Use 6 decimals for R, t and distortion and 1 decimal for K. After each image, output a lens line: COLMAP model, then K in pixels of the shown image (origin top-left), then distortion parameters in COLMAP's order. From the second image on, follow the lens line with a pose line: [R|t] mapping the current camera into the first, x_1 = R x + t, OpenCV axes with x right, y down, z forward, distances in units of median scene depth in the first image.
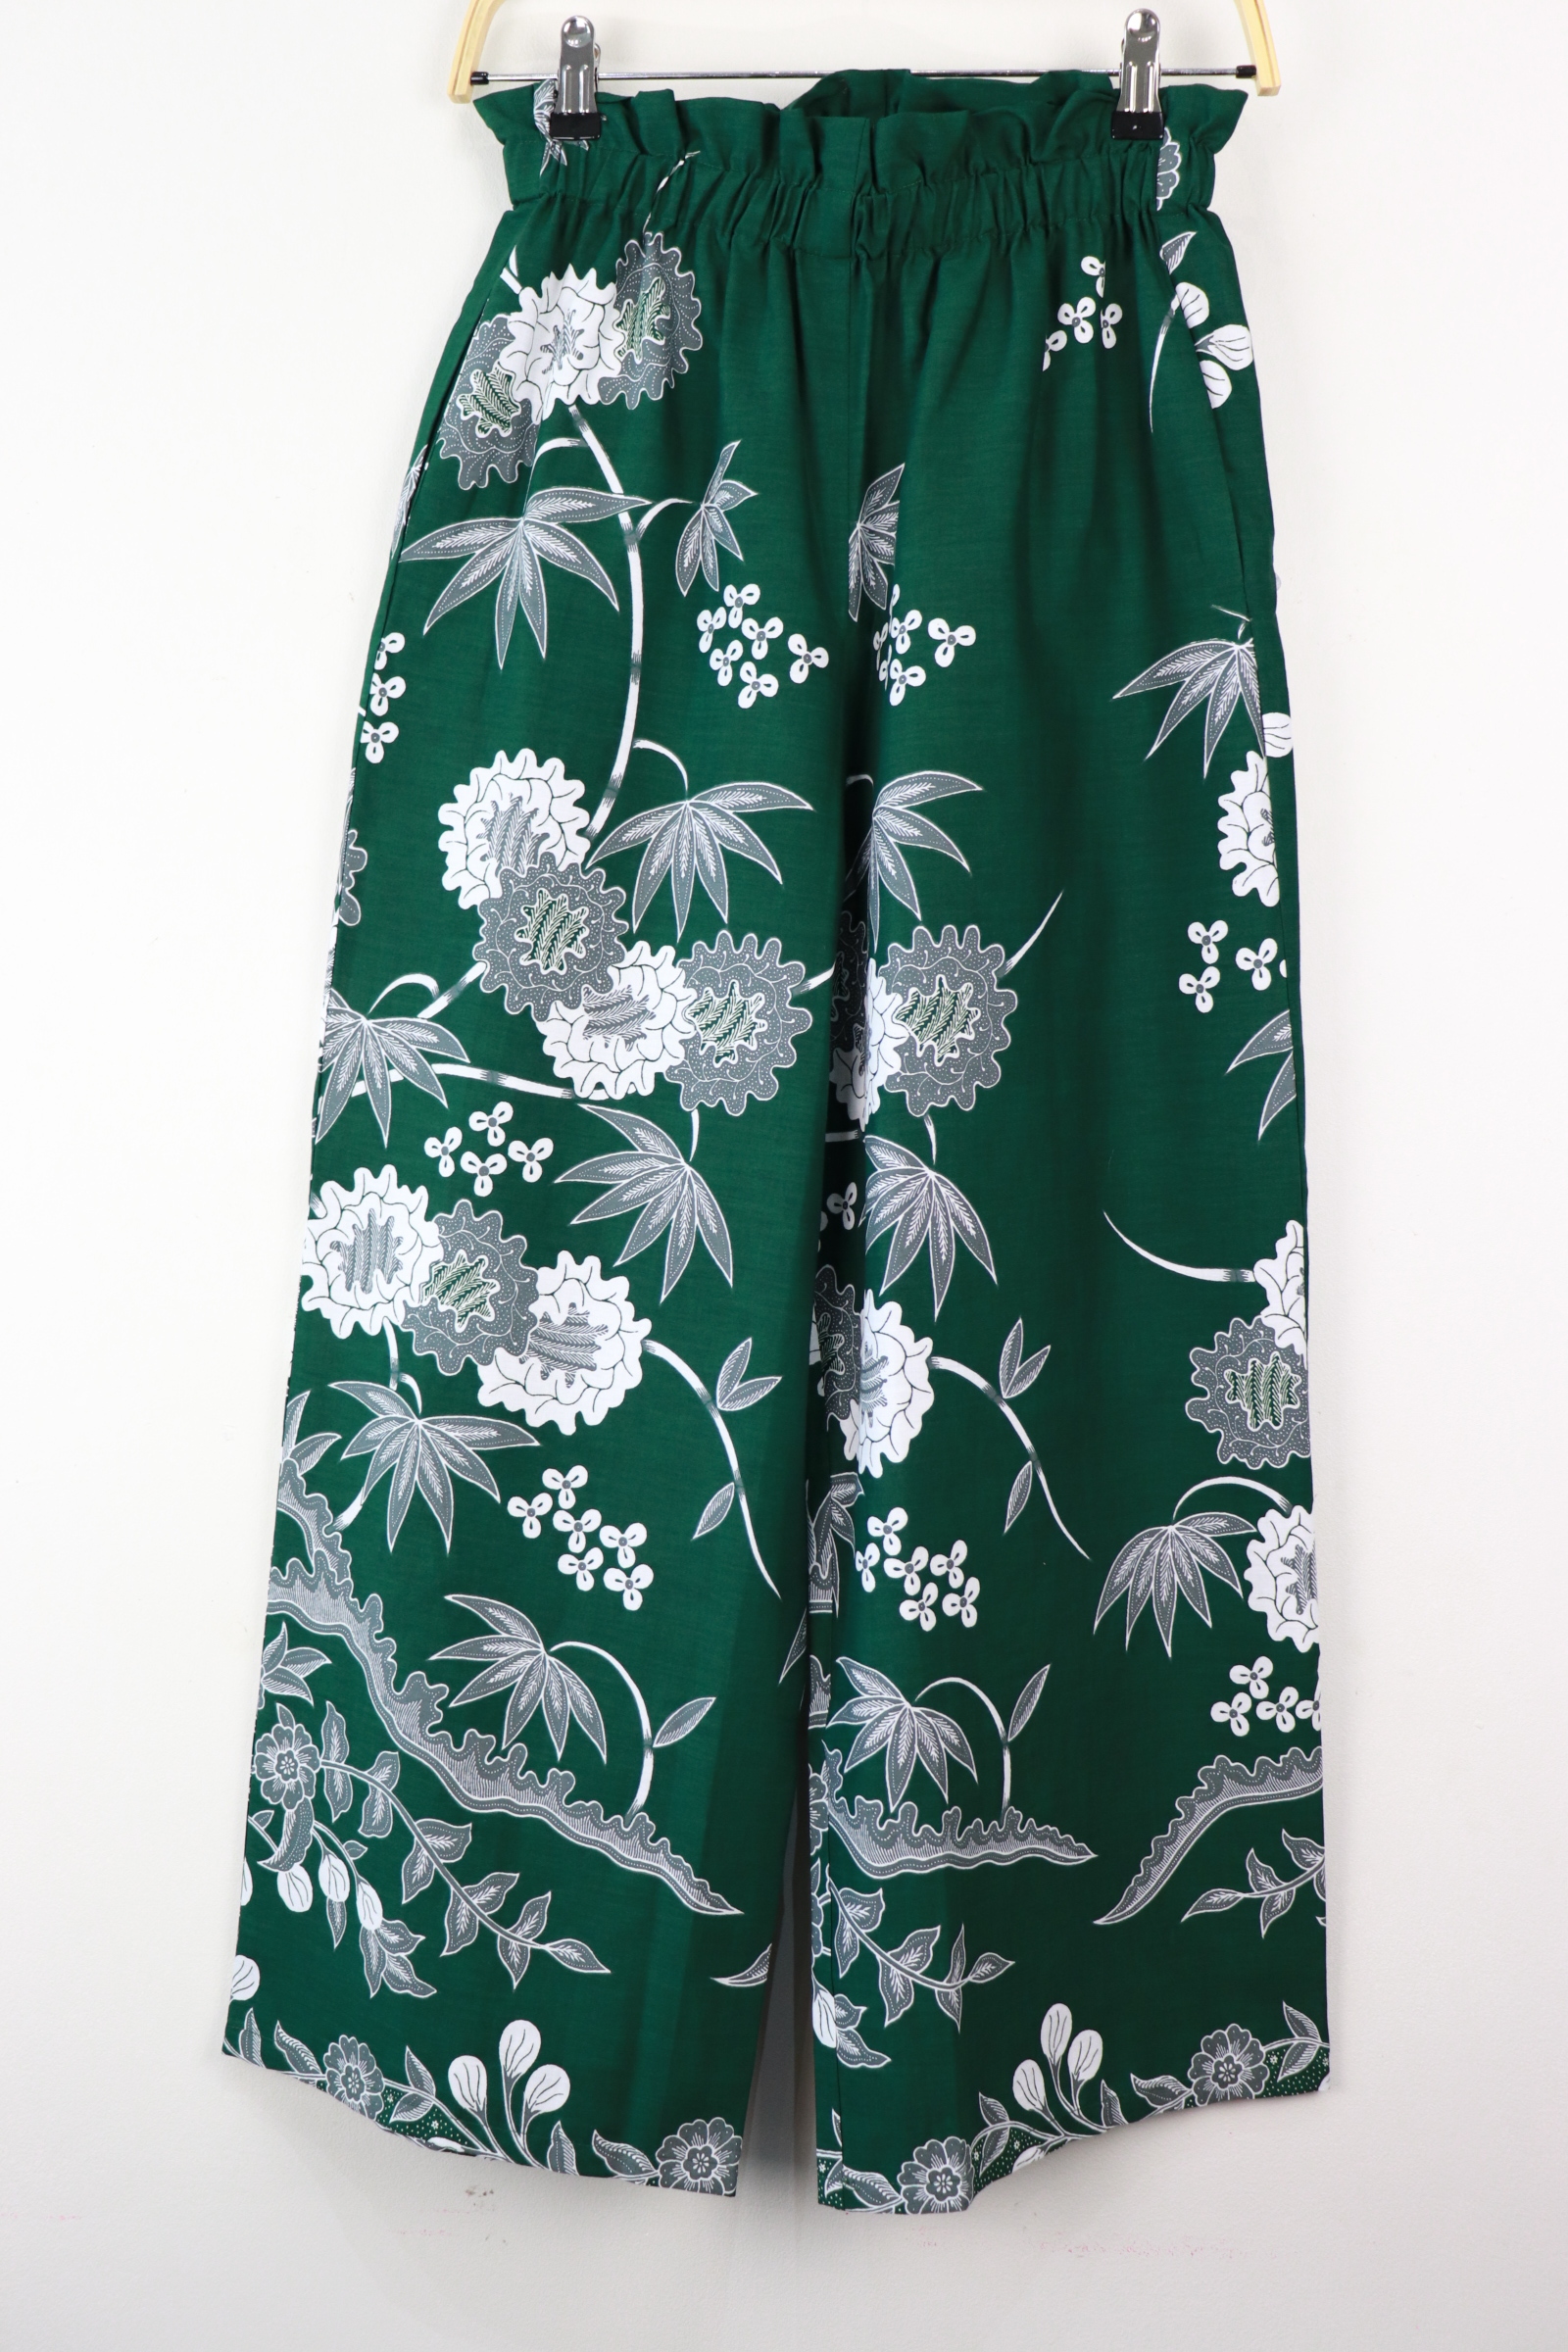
lens RADIAL K [[2157.8, 0, 782.1], [0, 2157.8, 1212.6], [0, 0, 1]] dist [-0.155152, 0.169931]
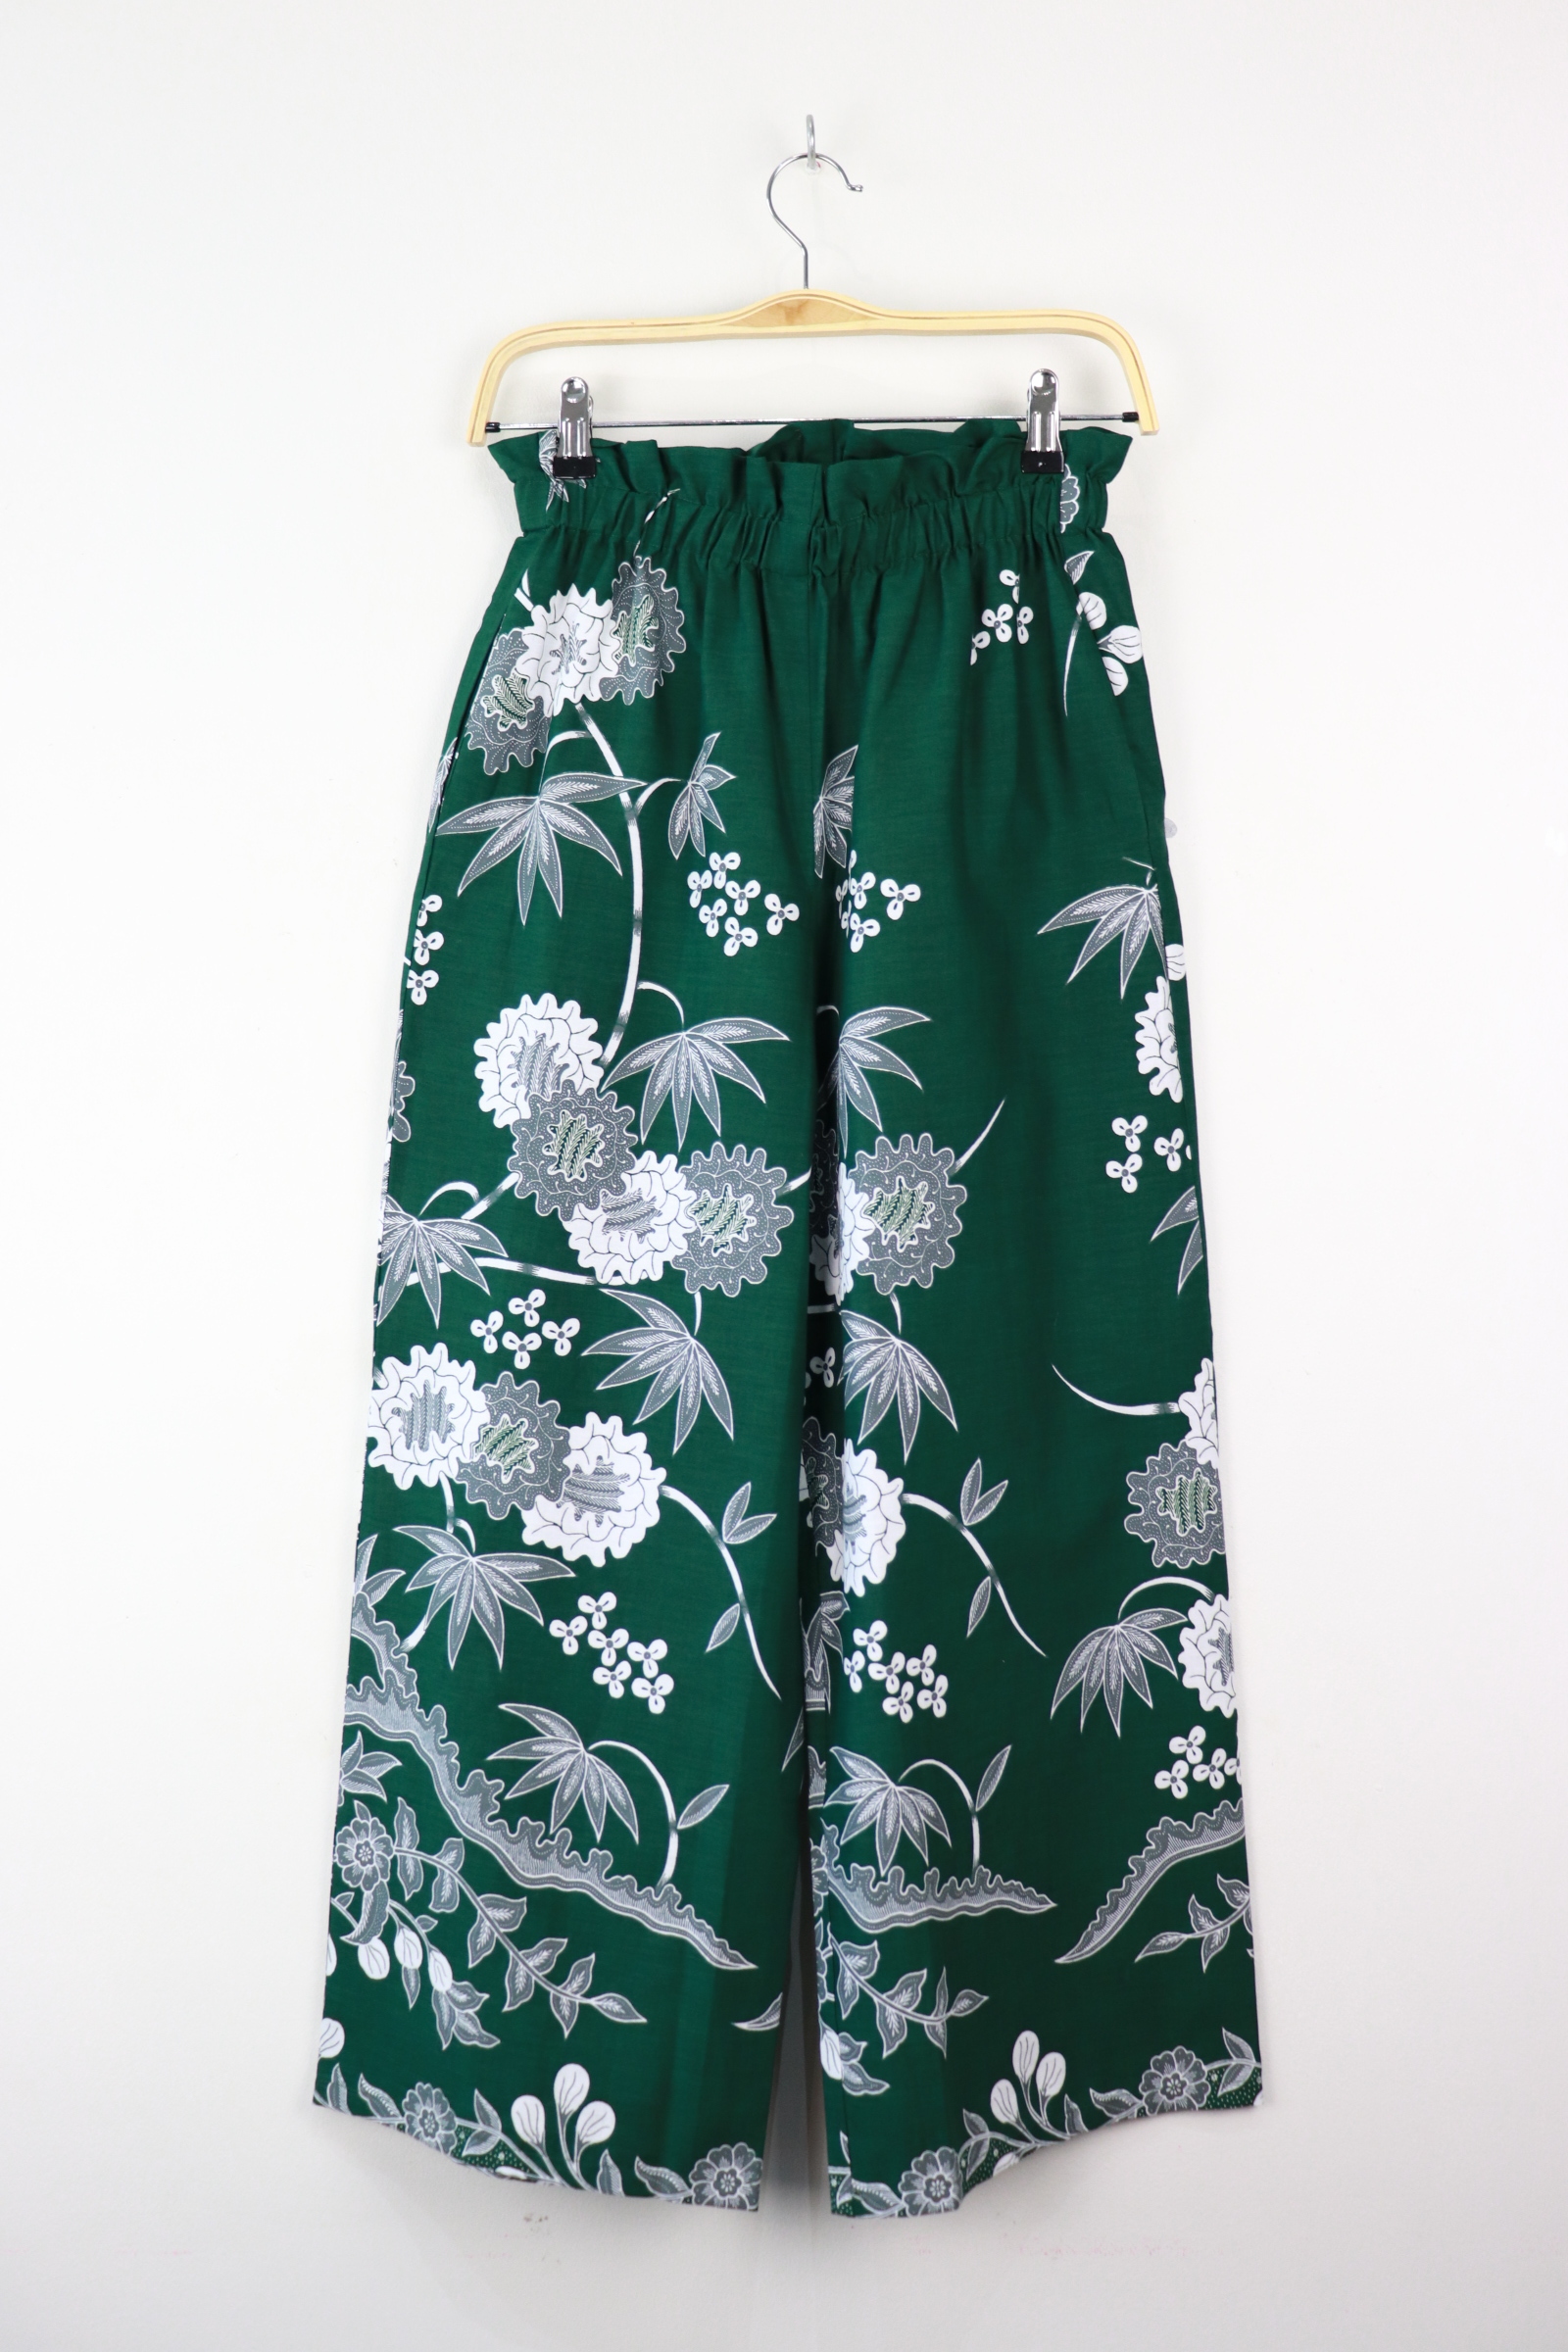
lens RADIAL K [[2223.6, 0, 814.4], [0, 2223.6, 1176.1], [0, 0, 1]] dist [-0.170657, 0.163931]
pose [[0.999264, -0.029253, 0.024803, -0.004556], [0.030158, 0.998863, -0.036935, -0.064023], [-0.023695, 0.037656, 0.999010, -0.231397]]
